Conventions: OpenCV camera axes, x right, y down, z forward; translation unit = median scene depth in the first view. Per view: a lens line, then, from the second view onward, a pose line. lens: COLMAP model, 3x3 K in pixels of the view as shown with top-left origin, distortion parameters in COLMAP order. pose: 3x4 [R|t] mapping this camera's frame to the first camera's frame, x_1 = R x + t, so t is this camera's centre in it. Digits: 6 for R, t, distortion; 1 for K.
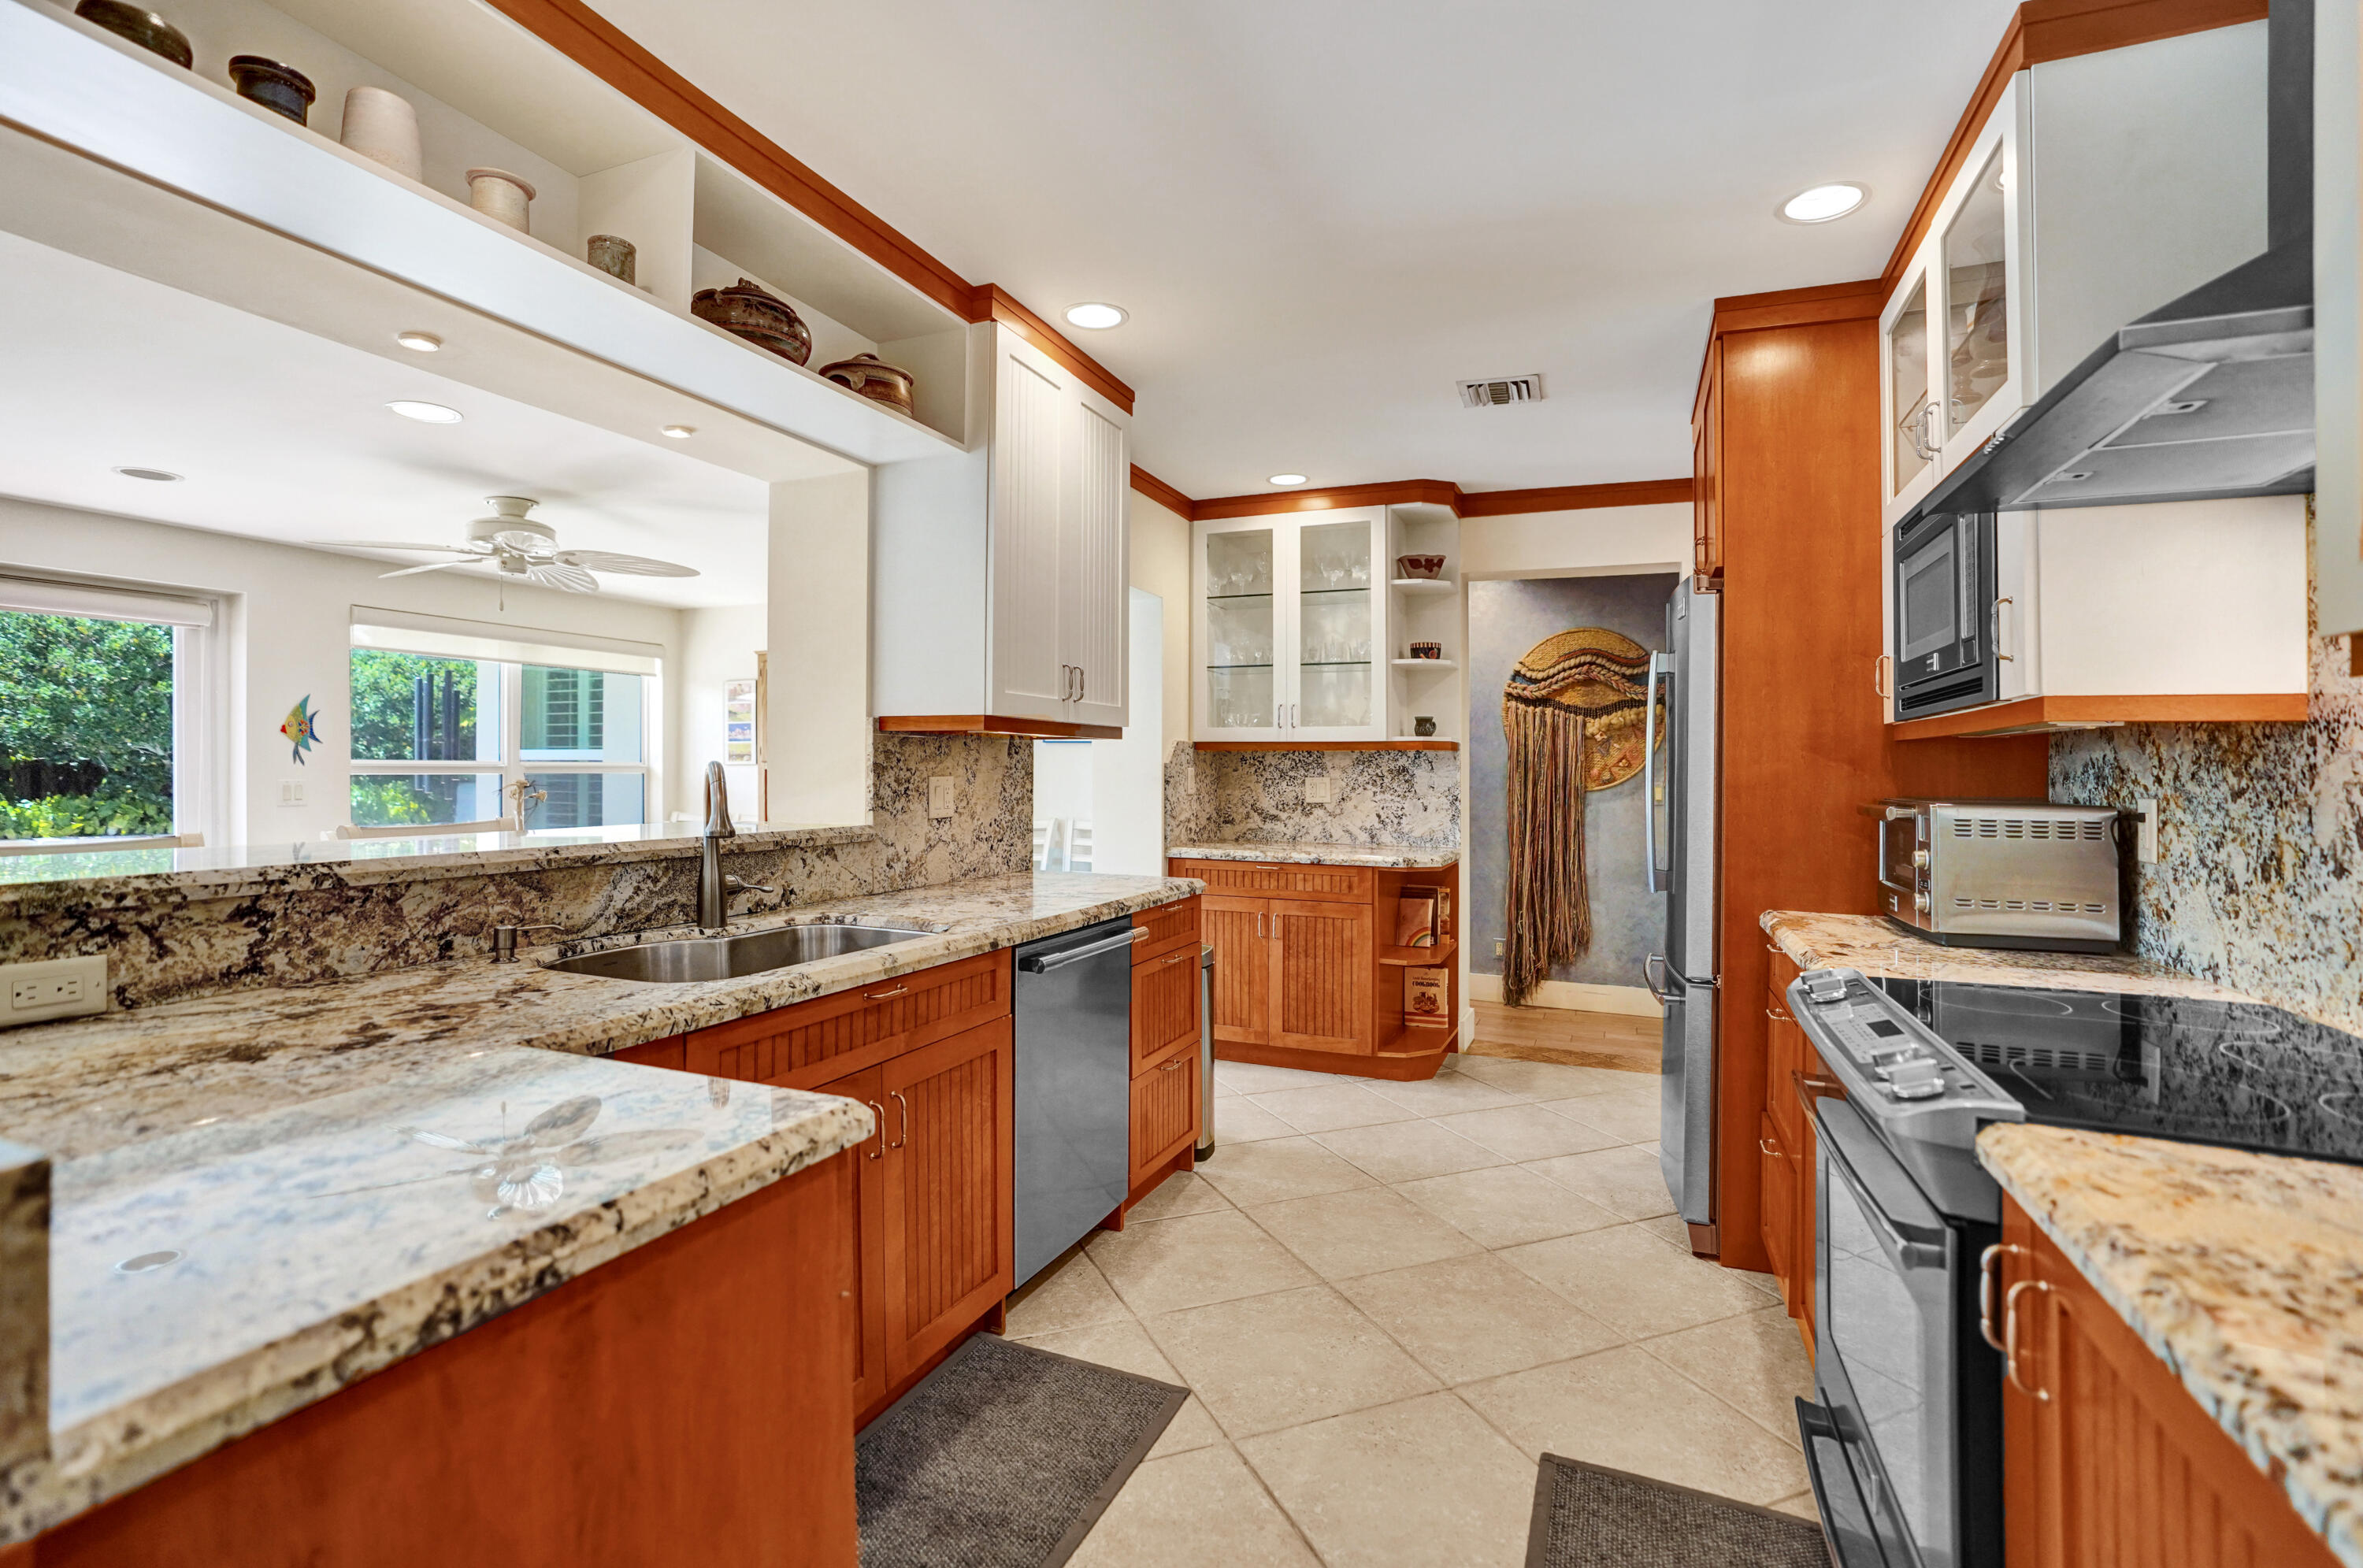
lens RADIAL K [[1106.3, 0, 1119.3], [0, 1106.3, 779.9], [0, 0, 1]] dist [-0.030029, 0.027359]
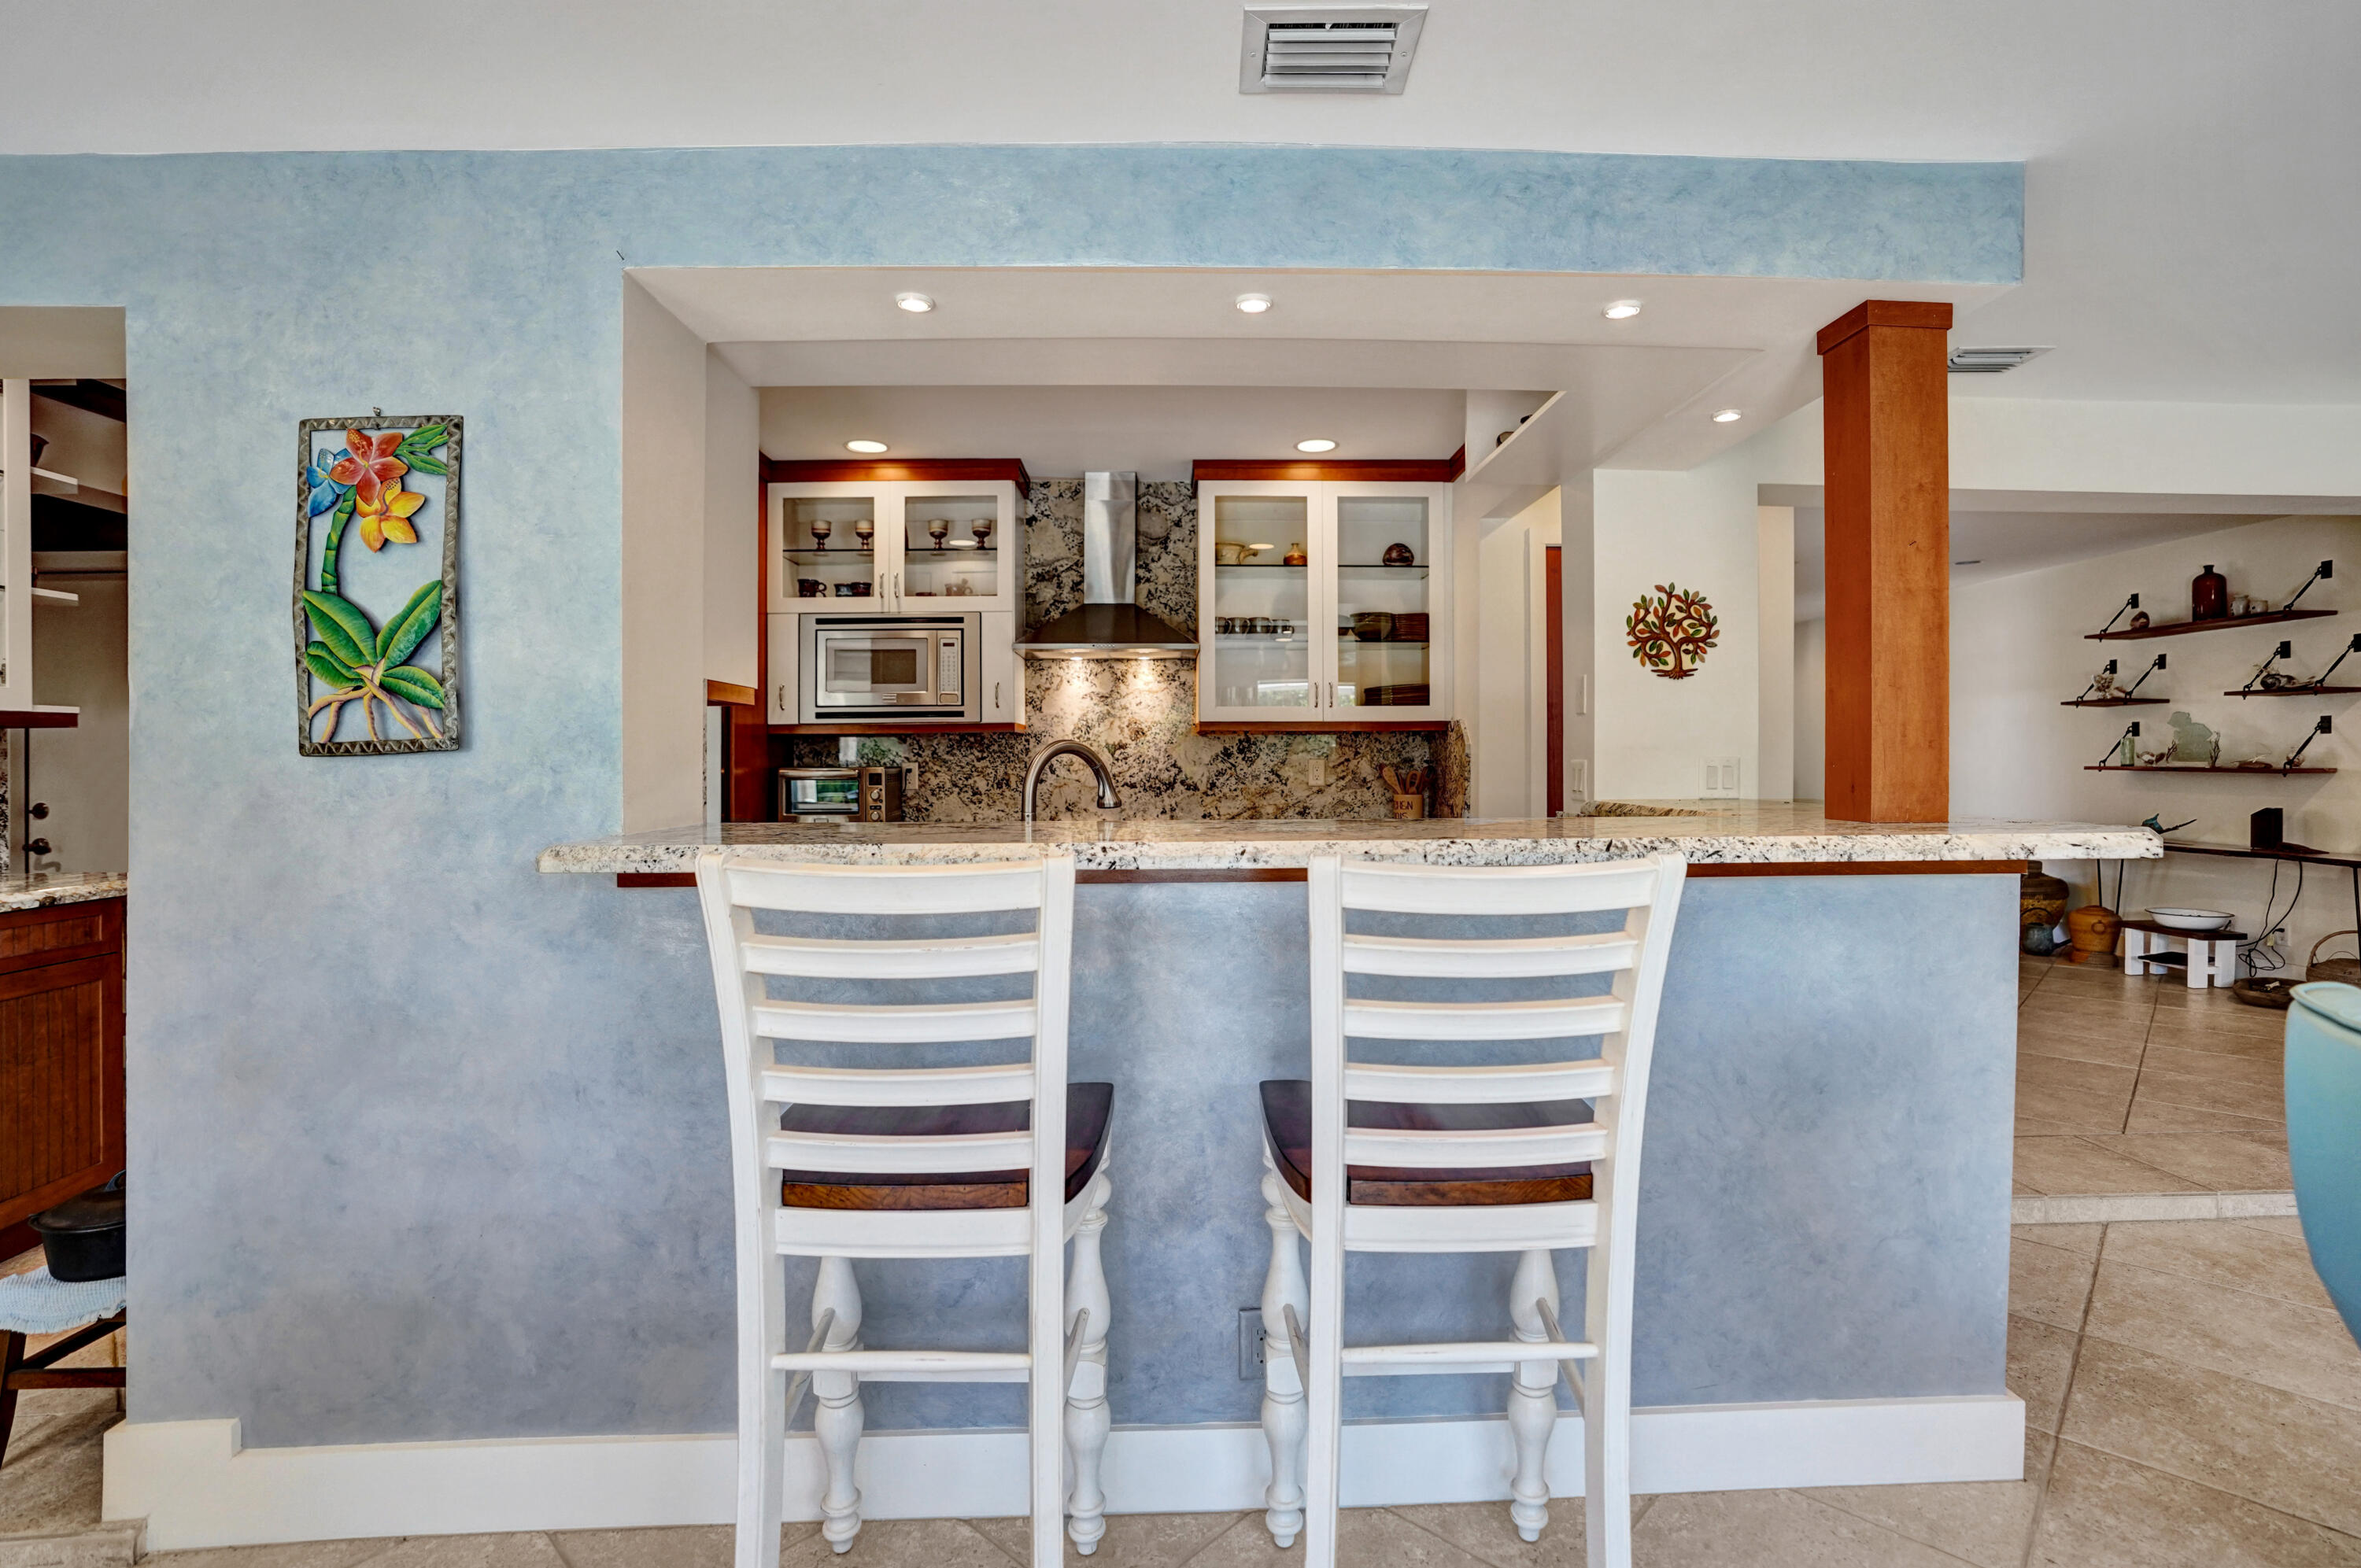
lens RADIAL K [[1174.9, 0, 1181.6], [0, 1174.9, 760.7], [0, 0, 1]] dist [-0.110860, 0.058232]
pose [[-0.446254, -0.000335, 0.894906, -1.498737], [0.011043, 0.999922, 0.005881, 0.001242], [-0.894838, 0.012507, -0.446215, 1.450446]]
